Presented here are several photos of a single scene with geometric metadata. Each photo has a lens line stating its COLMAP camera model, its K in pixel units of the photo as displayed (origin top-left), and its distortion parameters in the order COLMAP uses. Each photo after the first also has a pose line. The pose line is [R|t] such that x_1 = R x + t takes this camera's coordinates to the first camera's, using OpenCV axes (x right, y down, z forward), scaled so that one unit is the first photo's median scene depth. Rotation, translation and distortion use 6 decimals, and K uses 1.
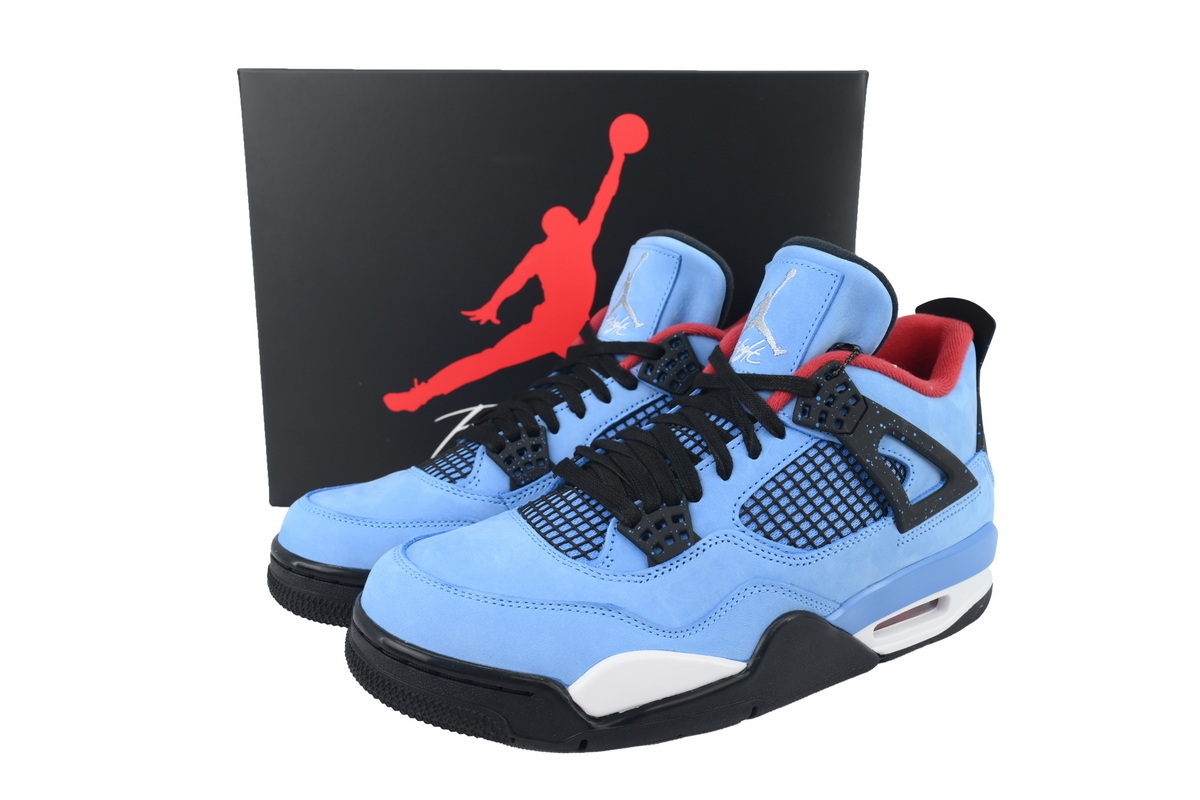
lens RADIAL K [[1026.6, 0, 600.0], [0, 1026.6, 400.0], [0, 0, 1]] dist [0.001243, 0.004990]
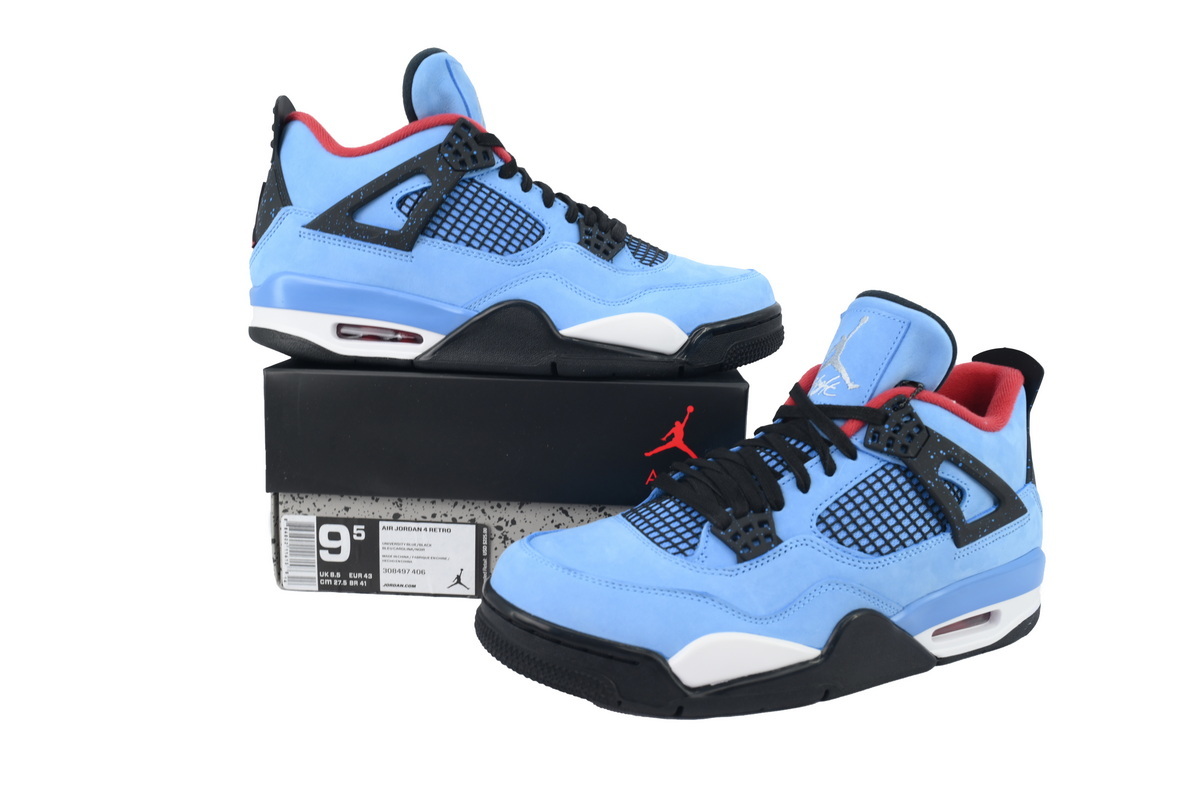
lens RADIAL K [[1026.6, 0, 600.0], [0, 1026.6, 400.0], [0, 0, 1]] dist [0.001243, 0.004990]
pose [[0.998306, 0.031521, -0.048913, -0.053876], [-0.034813, 0.997080, -0.067970, 0.058486], [0.046628, 0.069558, 0.996488, -0.169878]]
